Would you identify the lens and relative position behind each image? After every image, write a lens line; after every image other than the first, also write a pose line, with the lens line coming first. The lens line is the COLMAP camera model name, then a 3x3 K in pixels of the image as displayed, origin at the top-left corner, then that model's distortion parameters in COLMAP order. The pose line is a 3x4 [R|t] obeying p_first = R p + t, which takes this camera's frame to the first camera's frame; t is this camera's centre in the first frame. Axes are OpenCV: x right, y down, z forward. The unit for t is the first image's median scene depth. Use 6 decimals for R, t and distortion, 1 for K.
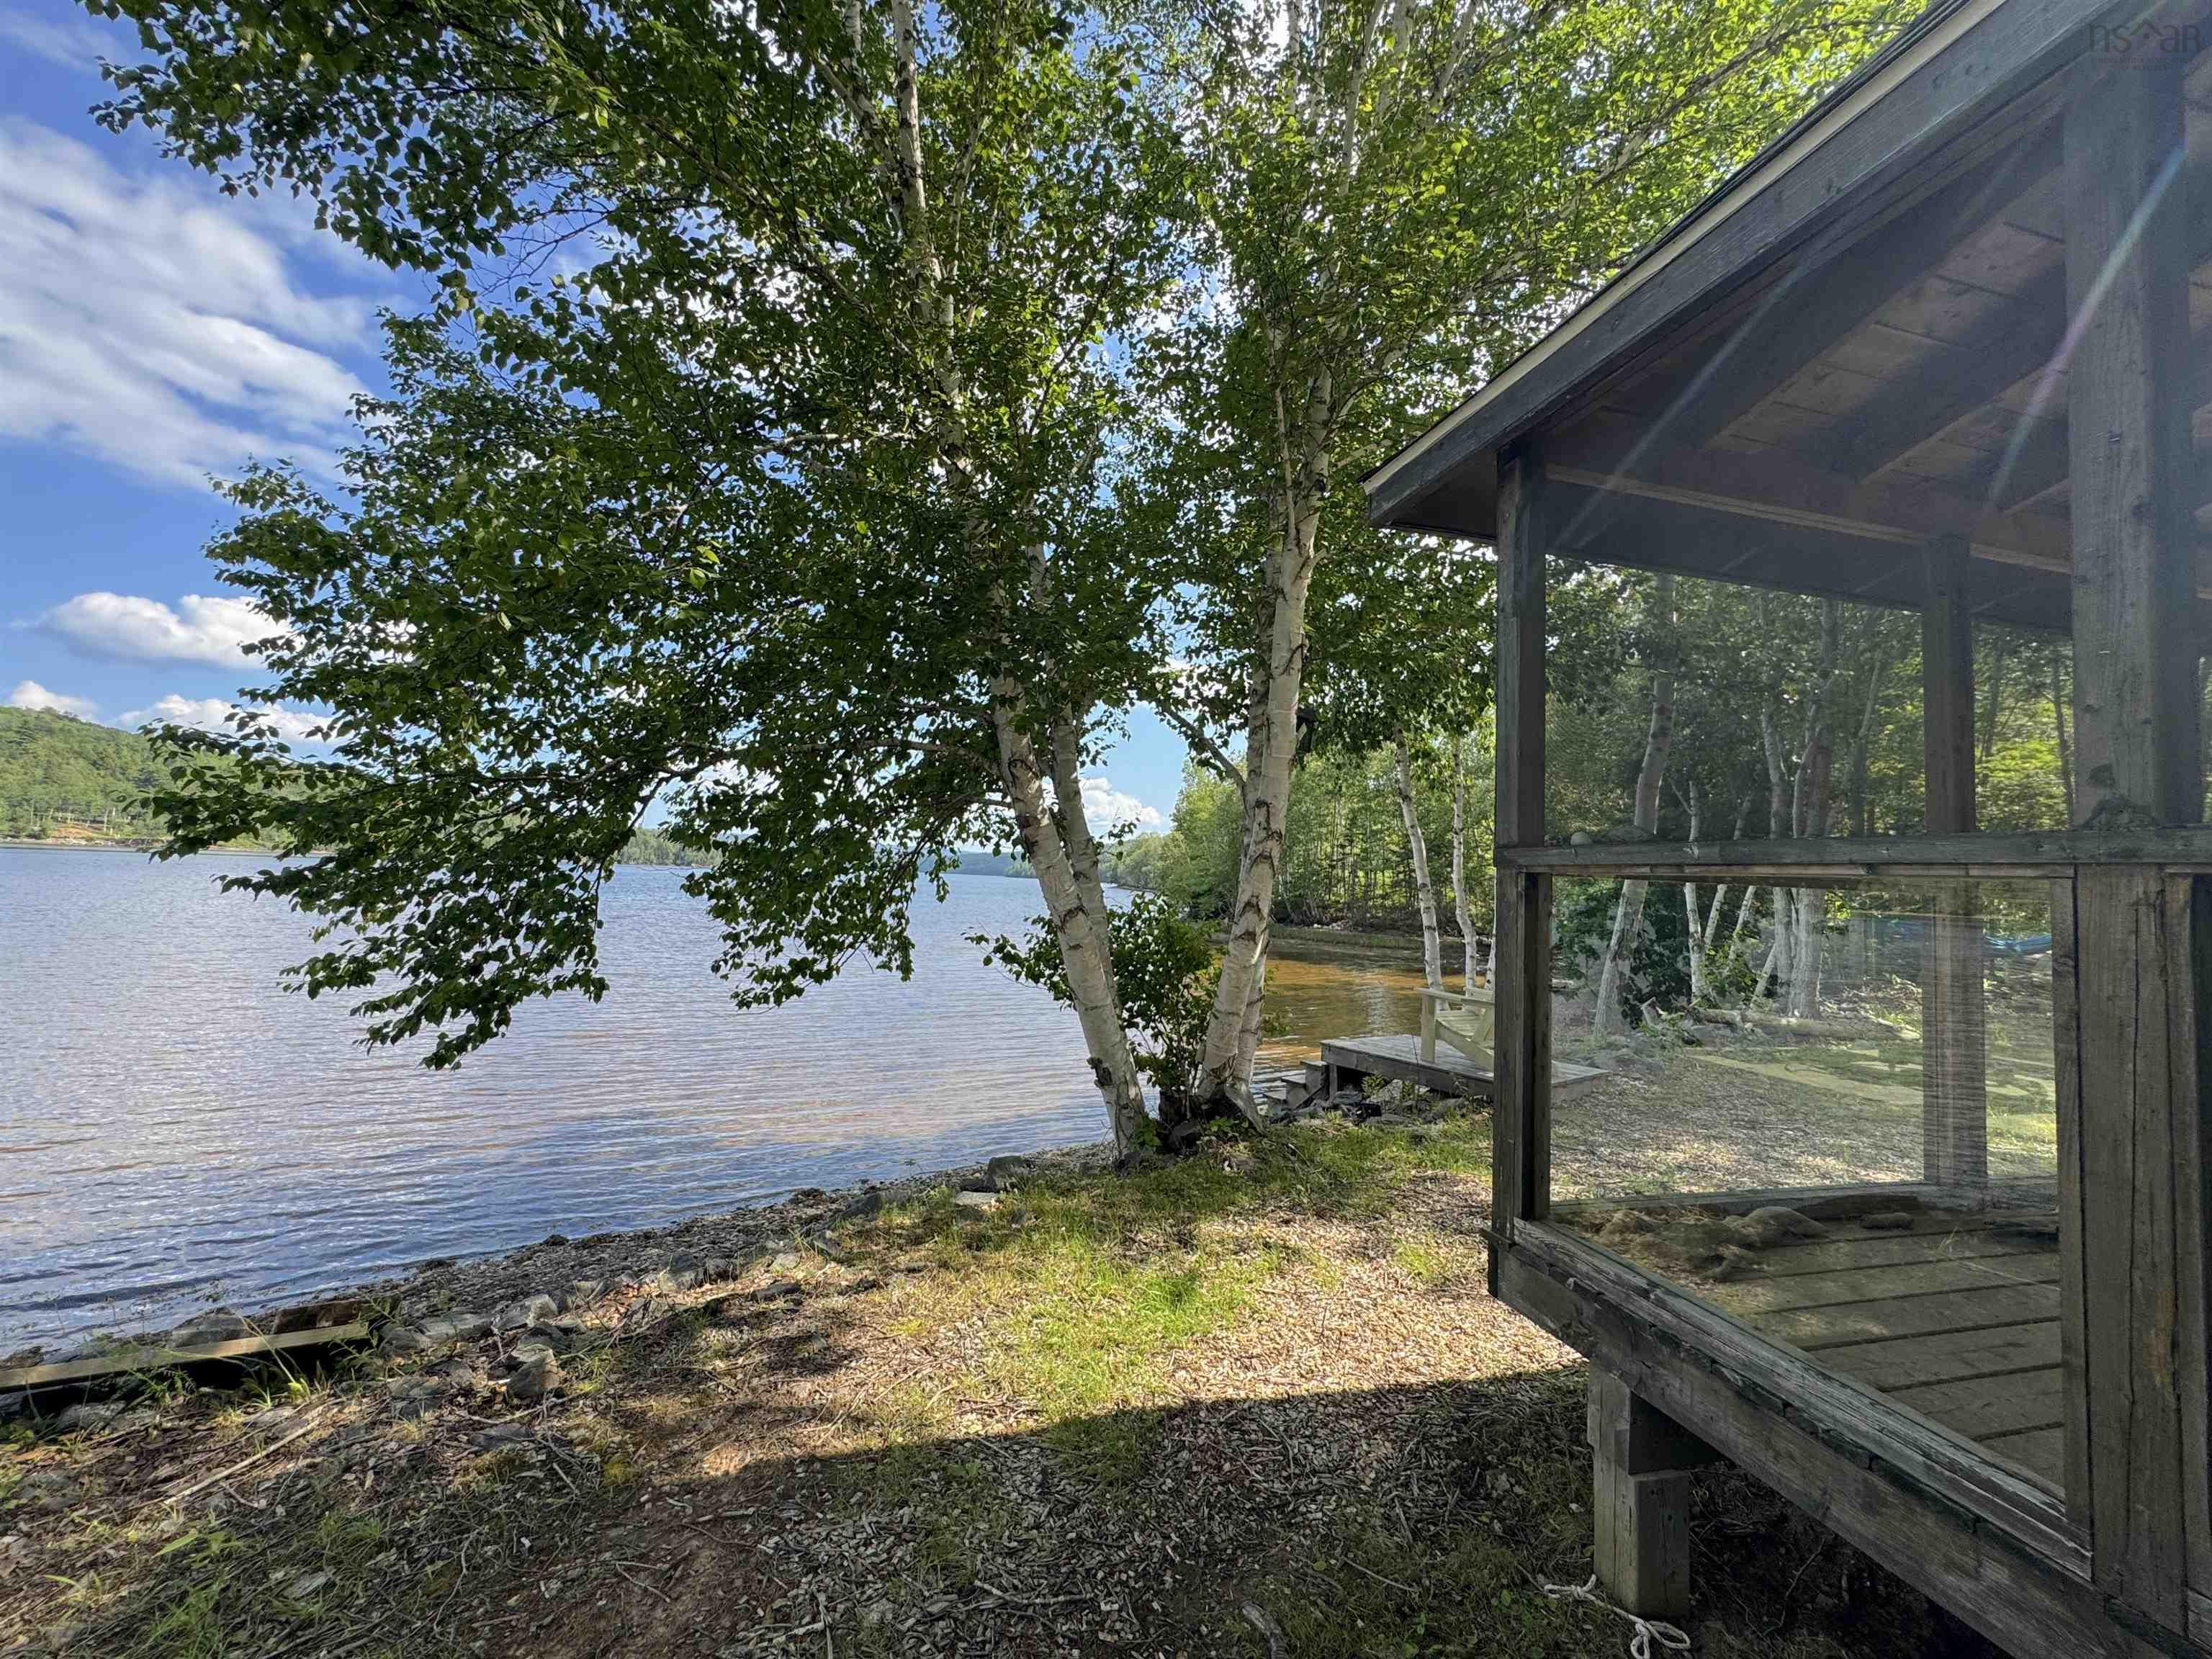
lens RADIAL K [[882.6, 0, 1105.0], [0, 882.6, 827.5], [0, 0, 1]] dist [-0.001682, 0.000161]
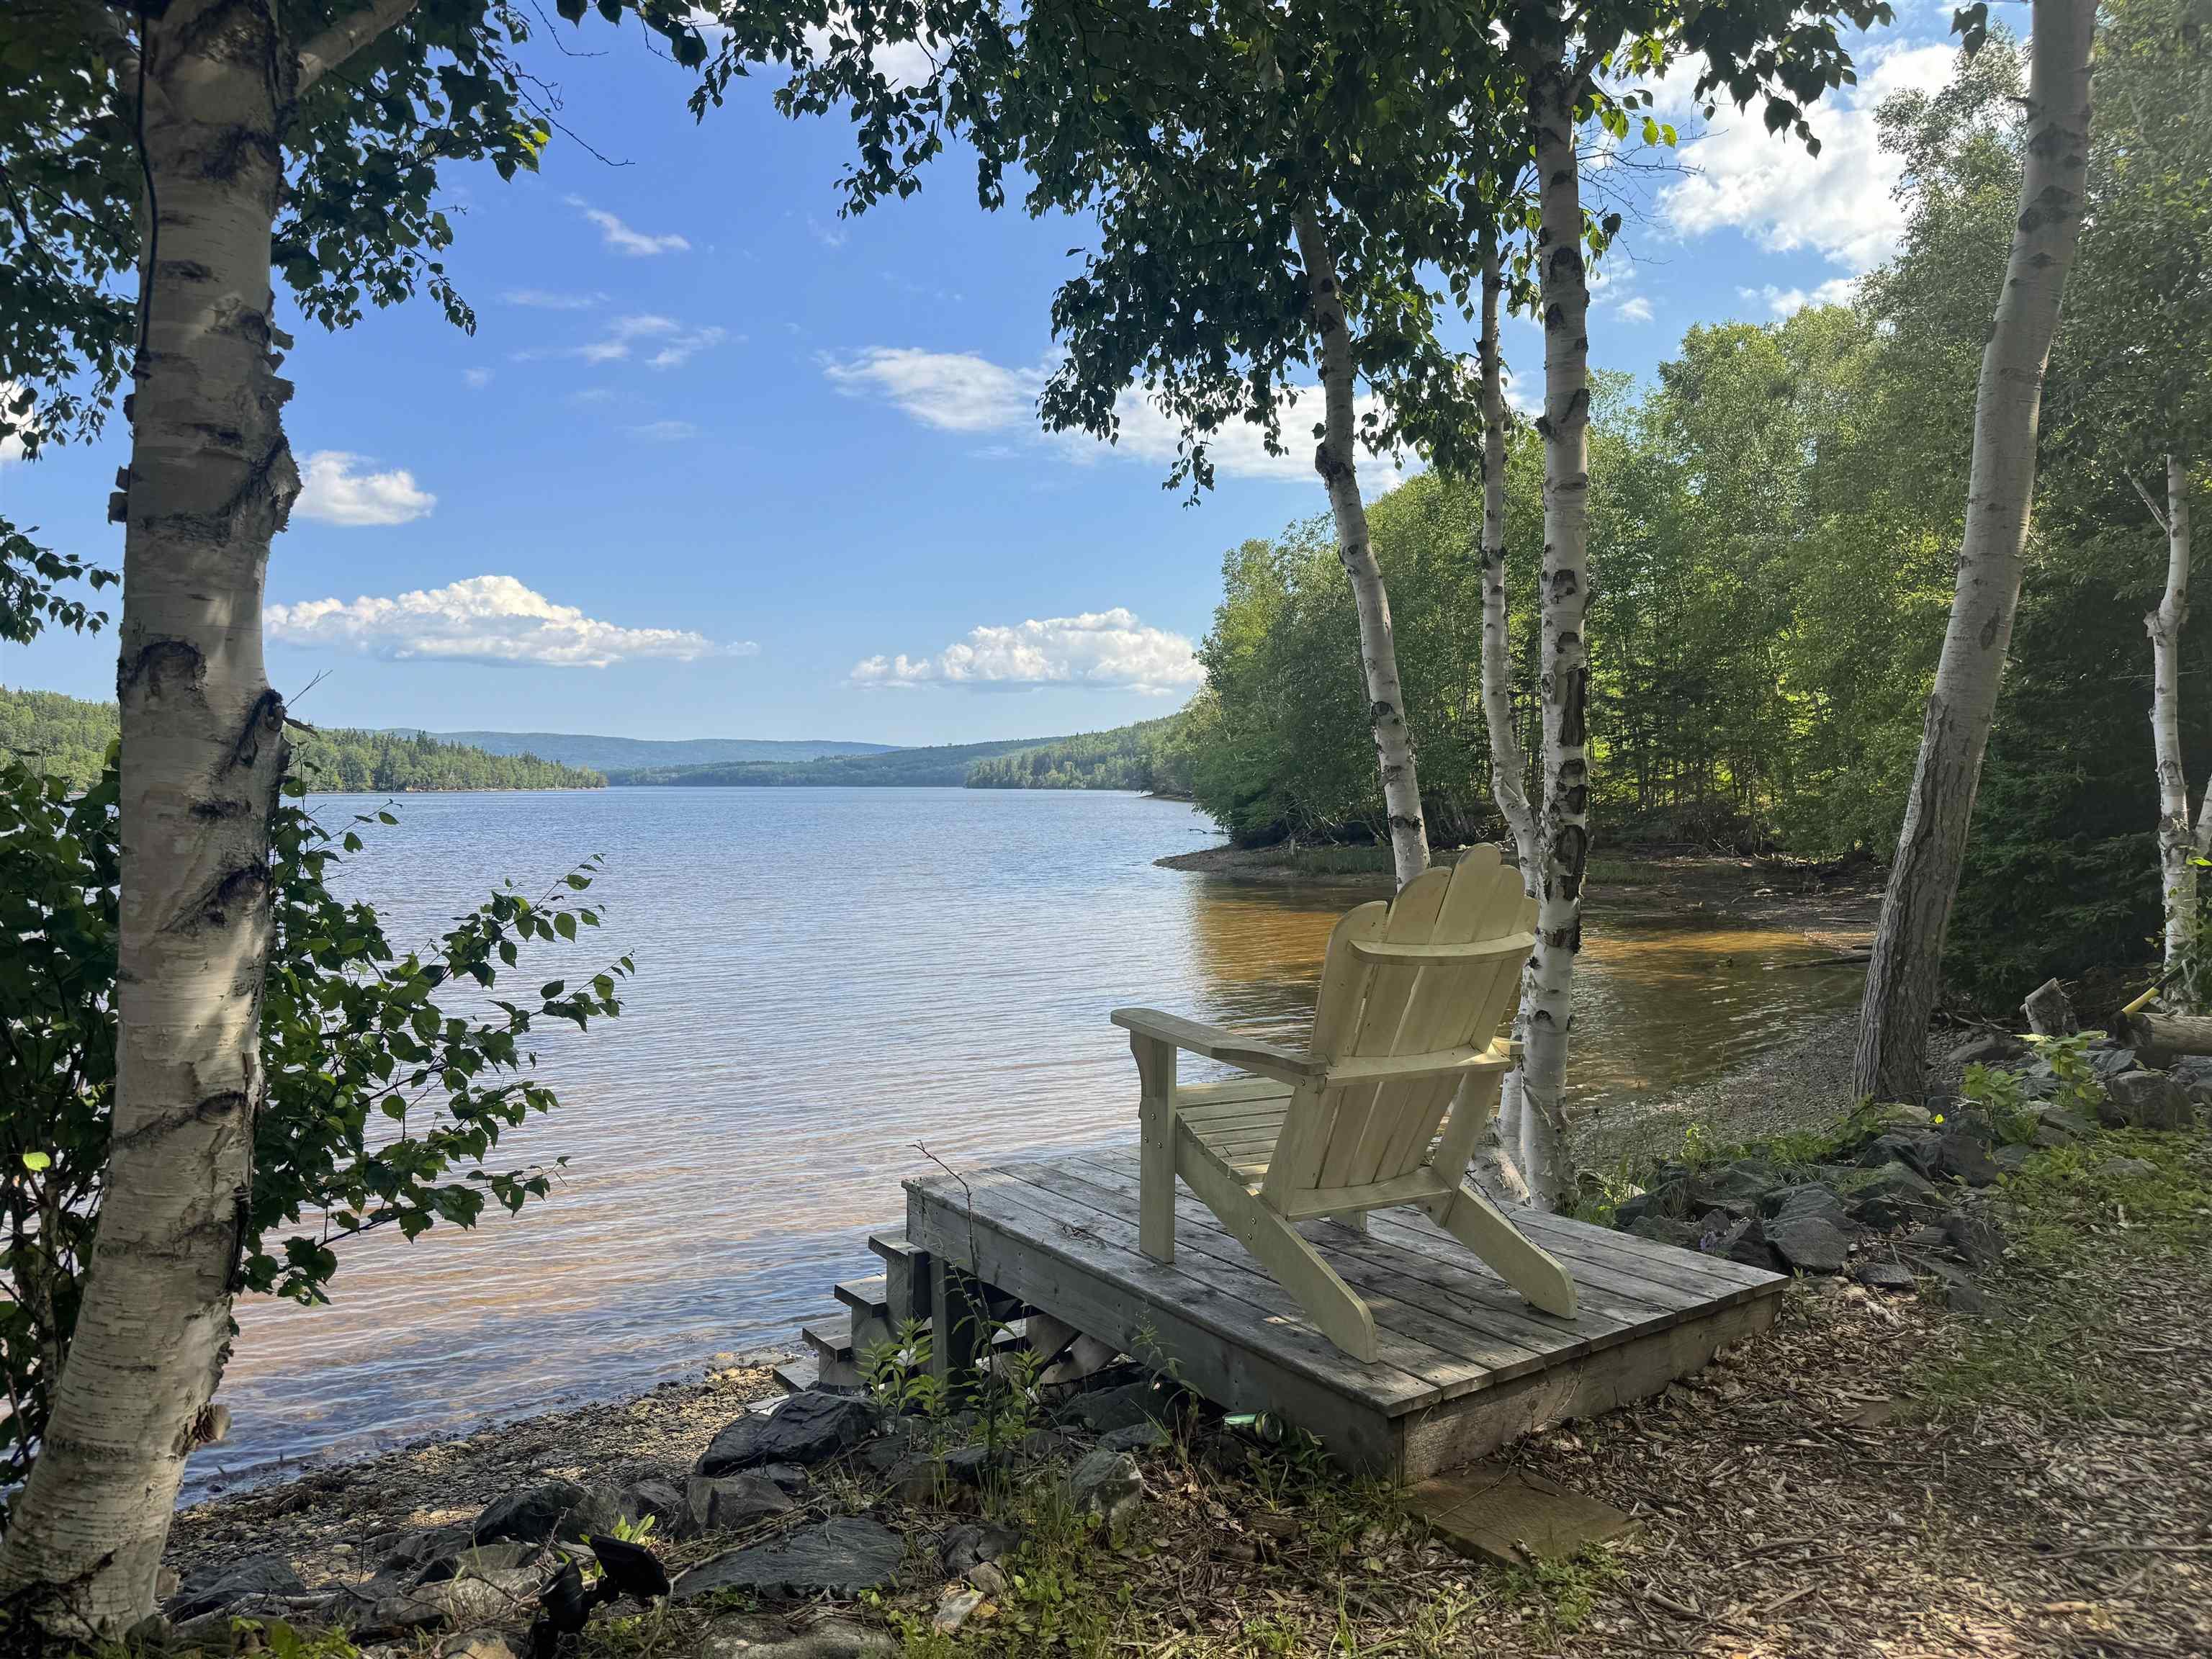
lens RADIAL K [[1539.7, 0, 1106.0], [0, 1539.7, 829.5], [0, 0, 1]] dist [0.090884, -0.118944]
pose [[0.998759, -0.040761, -0.028635, 0.260543], [0.043064, 0.995447, 0.085035, 0.056229], [0.025038, -0.086162, 0.995966, 0.353568]]
